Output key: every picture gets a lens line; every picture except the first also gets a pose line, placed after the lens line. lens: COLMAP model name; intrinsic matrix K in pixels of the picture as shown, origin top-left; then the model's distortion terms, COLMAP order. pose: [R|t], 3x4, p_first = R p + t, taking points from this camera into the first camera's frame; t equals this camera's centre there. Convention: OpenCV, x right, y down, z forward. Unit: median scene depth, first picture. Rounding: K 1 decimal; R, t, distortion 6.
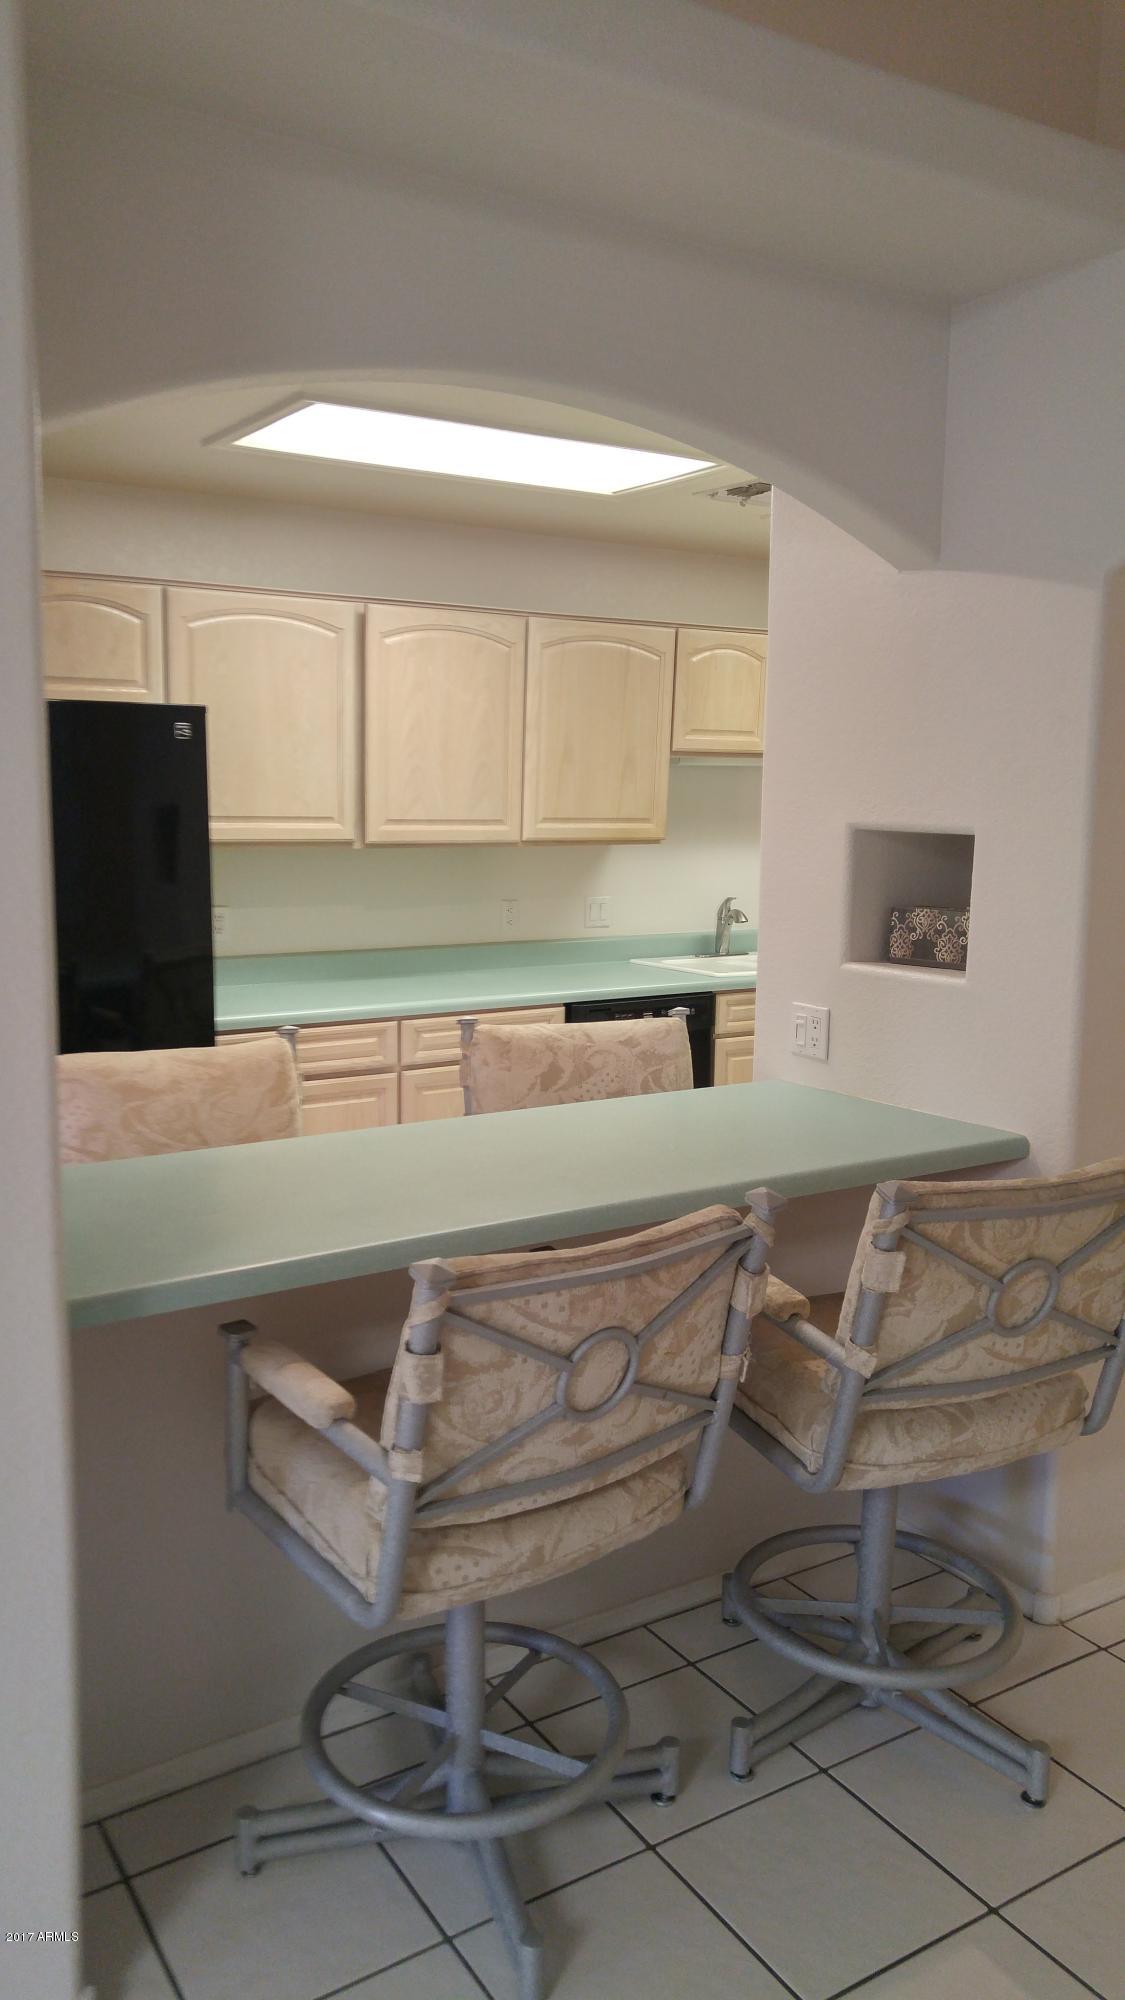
lens RADIAL K [[1498.6, 0, 562.9], [0, 1498.6, 997.2], [0, 0, 1]] dist [0.009438, 0.000552]
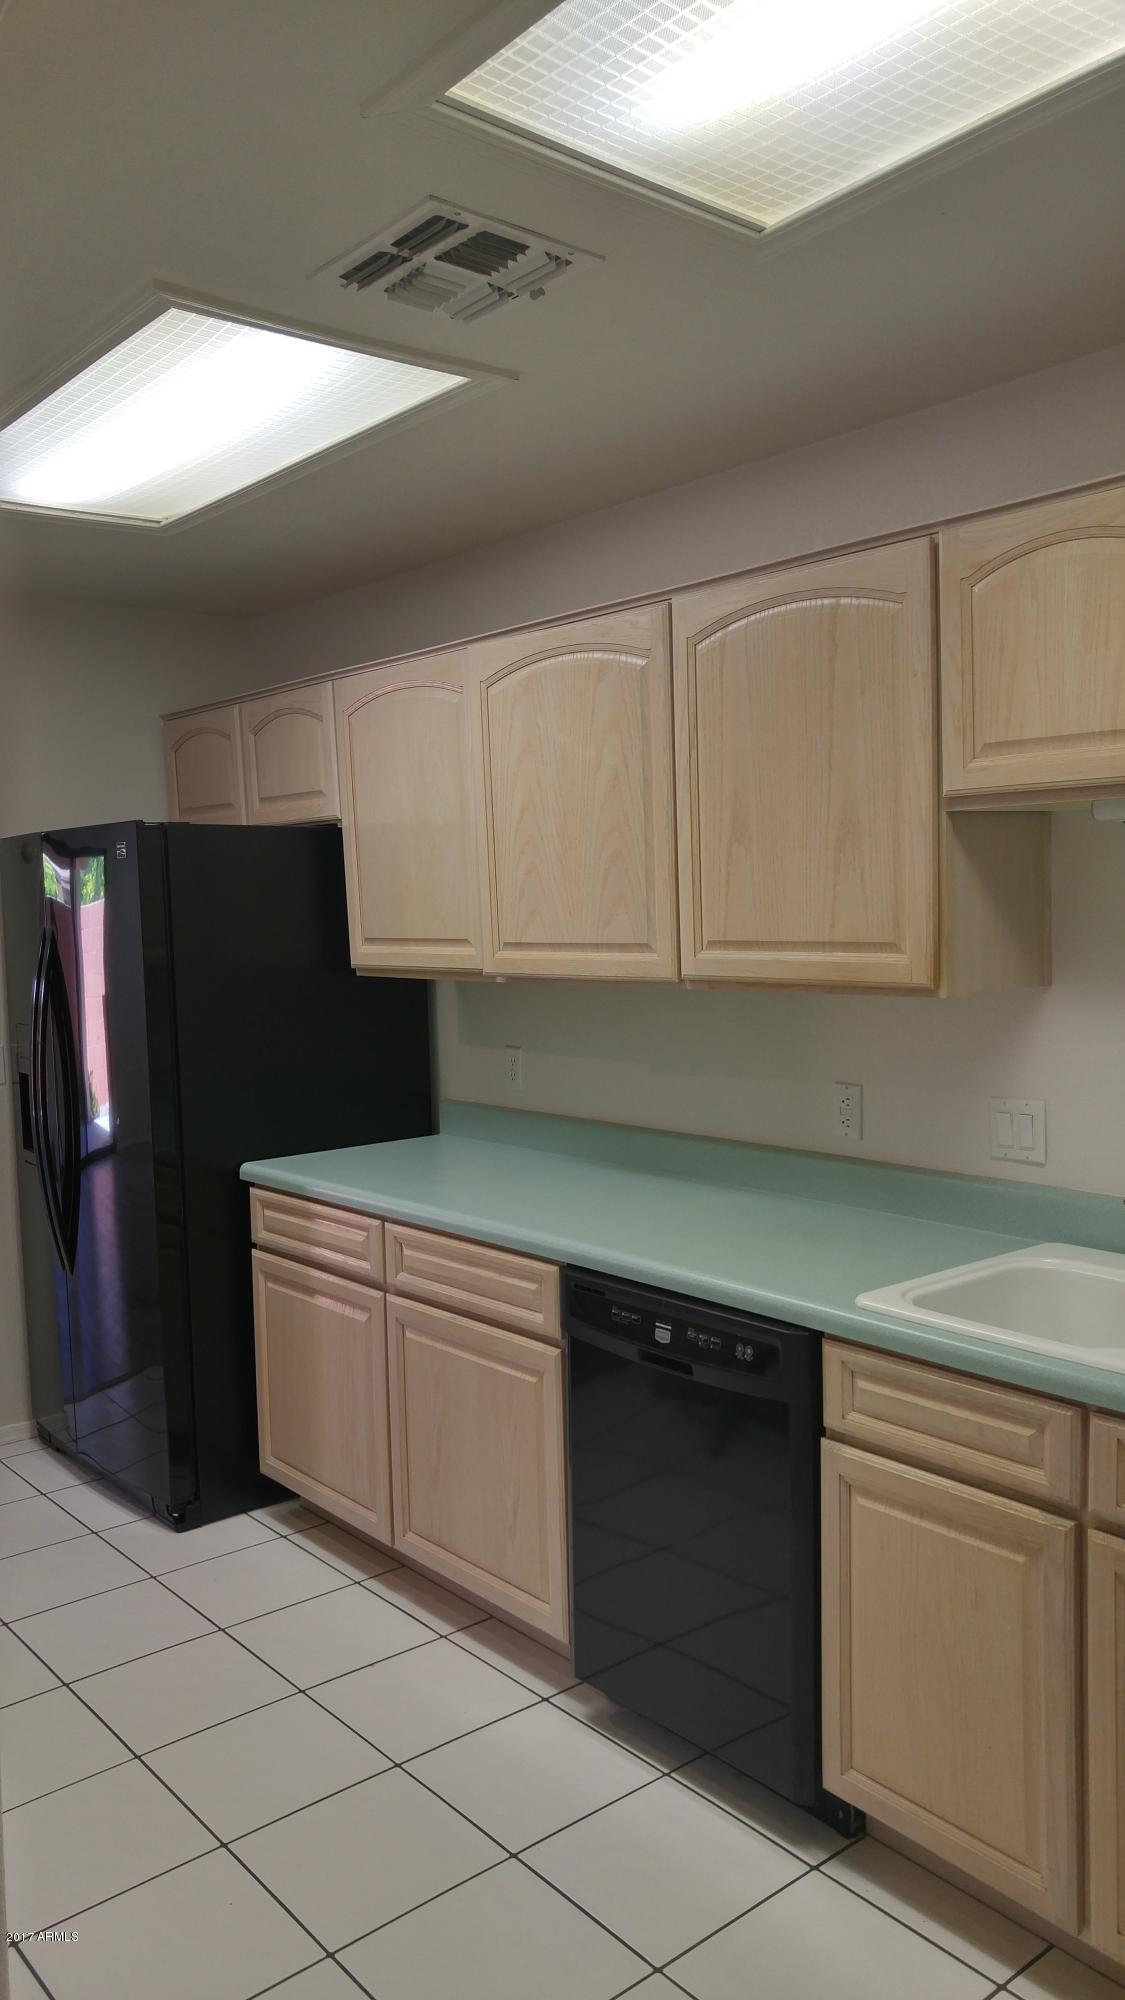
lens RADIAL K [[1498.6, 0, 563.4], [0, 1498.6, 1011.3], [0, 0, 1]] dist [0.009438, 0.000552]
pose [[0.123592, 0.050404, -0.991052, 0.547848], [-0.120581, 0.992071, 0.035419, -0.108065], [0.984980, 0.115124, 0.128690, 0.886991]]
